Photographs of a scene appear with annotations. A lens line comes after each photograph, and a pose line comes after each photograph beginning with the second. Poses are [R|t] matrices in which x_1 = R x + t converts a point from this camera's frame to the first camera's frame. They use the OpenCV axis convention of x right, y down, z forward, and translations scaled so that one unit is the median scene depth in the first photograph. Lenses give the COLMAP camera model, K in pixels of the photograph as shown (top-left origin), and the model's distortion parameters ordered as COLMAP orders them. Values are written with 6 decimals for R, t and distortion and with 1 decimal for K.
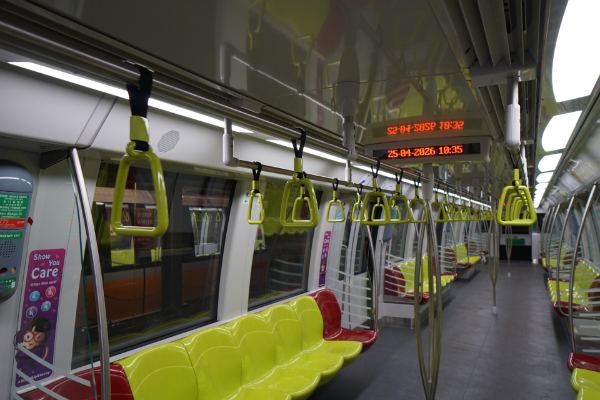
lens RADIAL K [[482.7, 0, 313.7], [0, 482.7, 208.7], [0, 0, 1]] dist [0.028914, 0.017389]
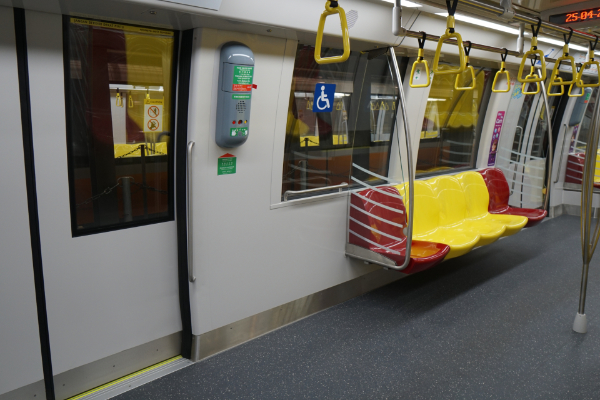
lens RADIAL K [[482.7, 0, 306.2], [0, 482.7, 208.2], [0, 0, 1]] dist [0.028914, 0.017389]
pose [[0.929852, 0.060965, -0.362848, 0.071055], [0.015207, 0.978967, 0.203453, 0.077010], [0.367619, -0.194699, 0.909367, -0.241665]]
